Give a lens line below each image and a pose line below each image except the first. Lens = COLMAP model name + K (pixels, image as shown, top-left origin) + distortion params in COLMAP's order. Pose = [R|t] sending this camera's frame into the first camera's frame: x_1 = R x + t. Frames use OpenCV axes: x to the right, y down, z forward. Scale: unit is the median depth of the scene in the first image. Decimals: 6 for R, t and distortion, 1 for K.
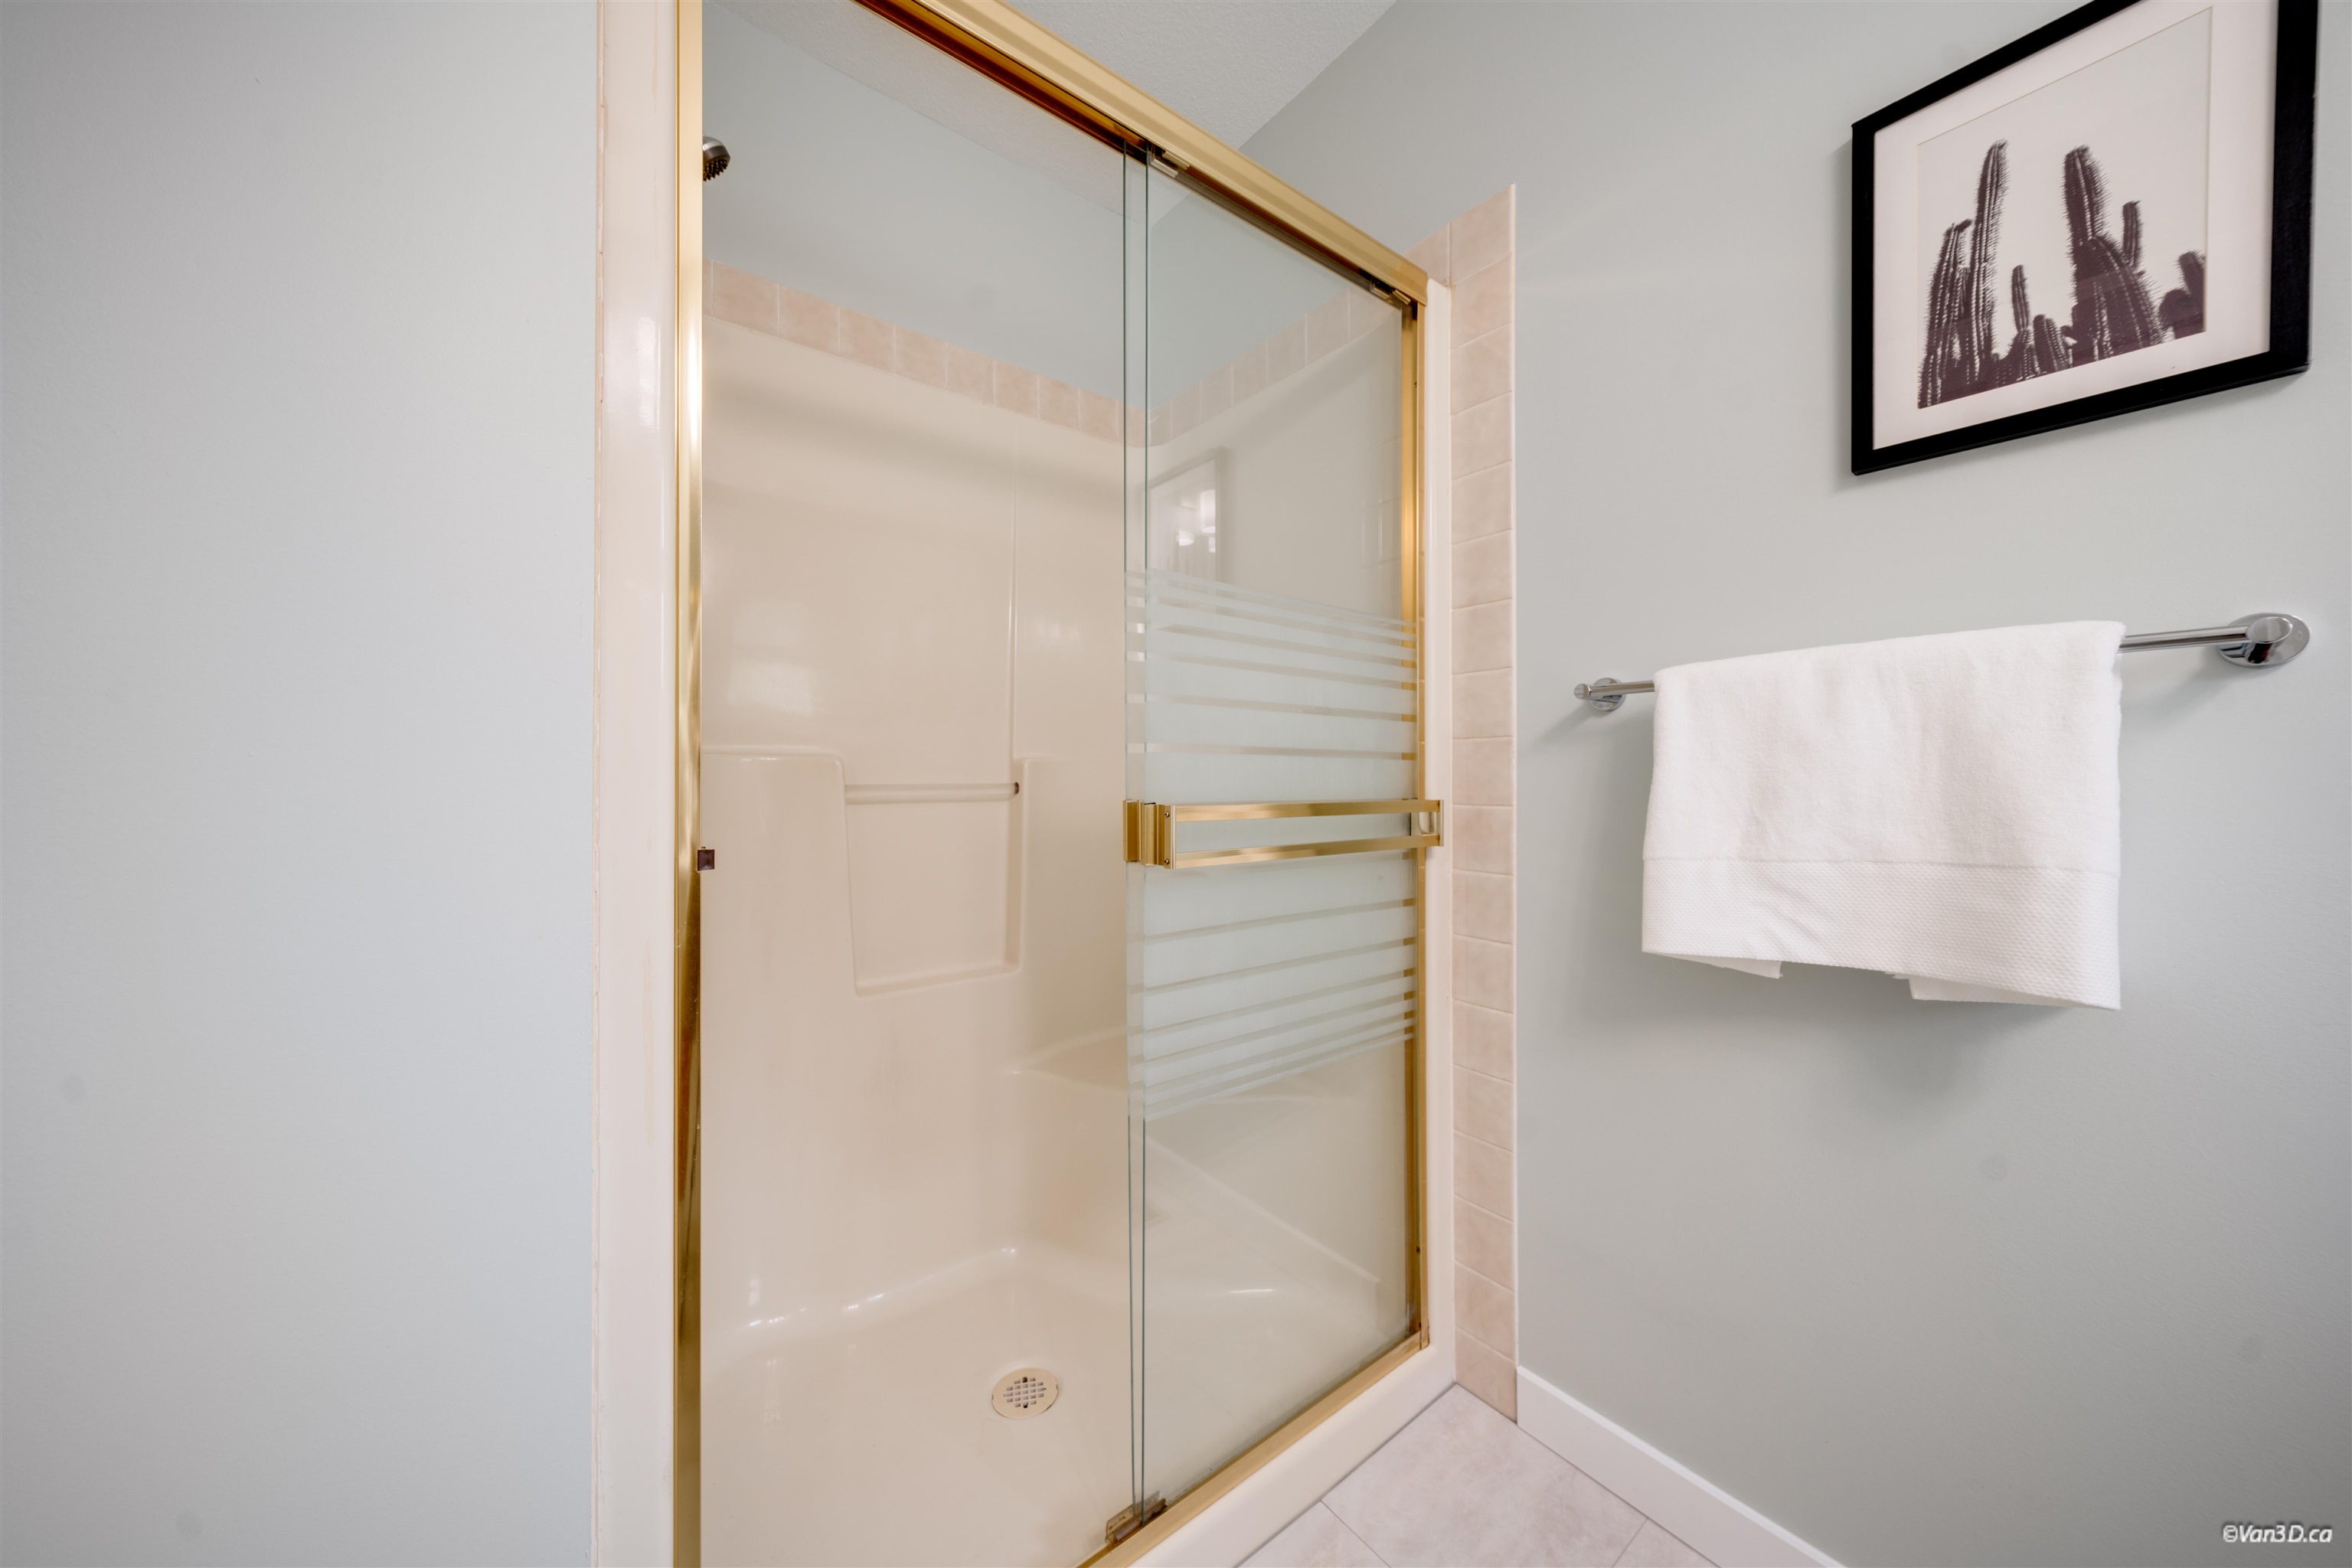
lens RADIAL K [[795.2, 0, 1173.4], [0, 795.2, 772.8], [0, 0, 1]] dist [-0.000650, 0.000091]
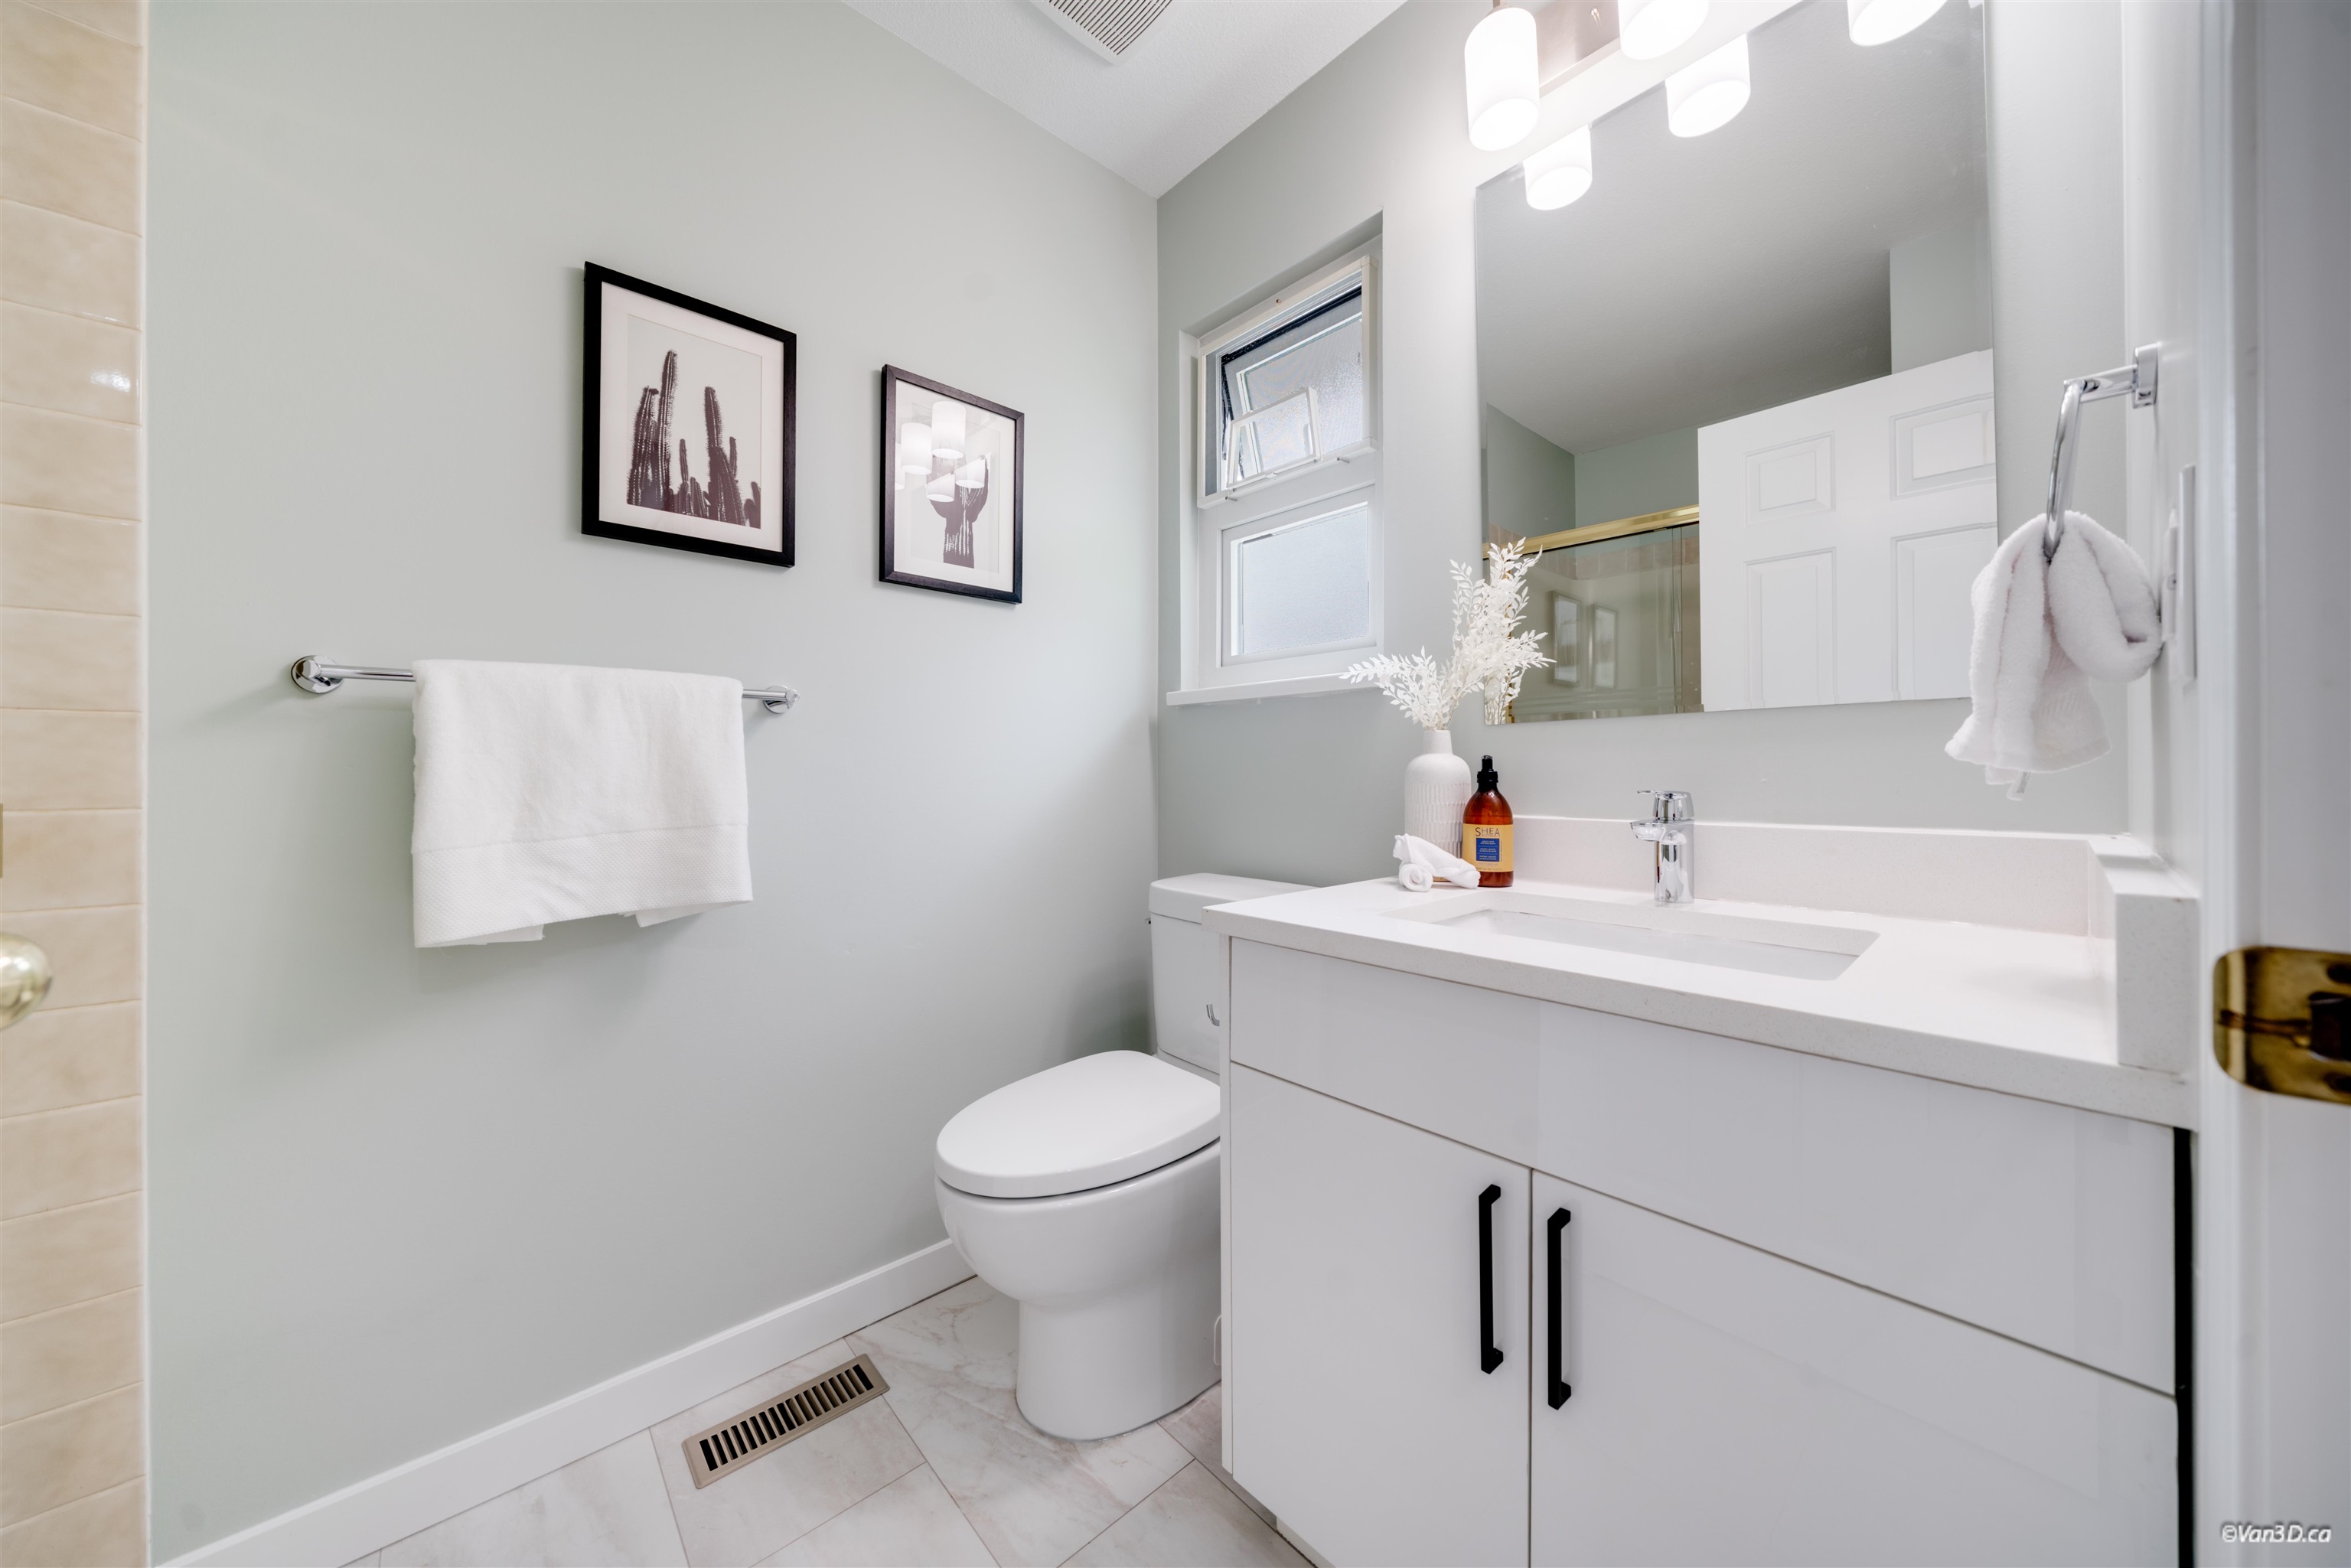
lens RADIAL K [[794.8, 0, 1181.1], [0, 794.8, 773.4], [0, 0, 1]] dist [-0.000650, 0.000091]
pose [[-0.097091, 0.004705, 0.995264, -0.528381], [-0.001763, 0.999986, -0.004899, 0.016037], [-0.995274, -0.002230, -0.097082, 0.173608]]
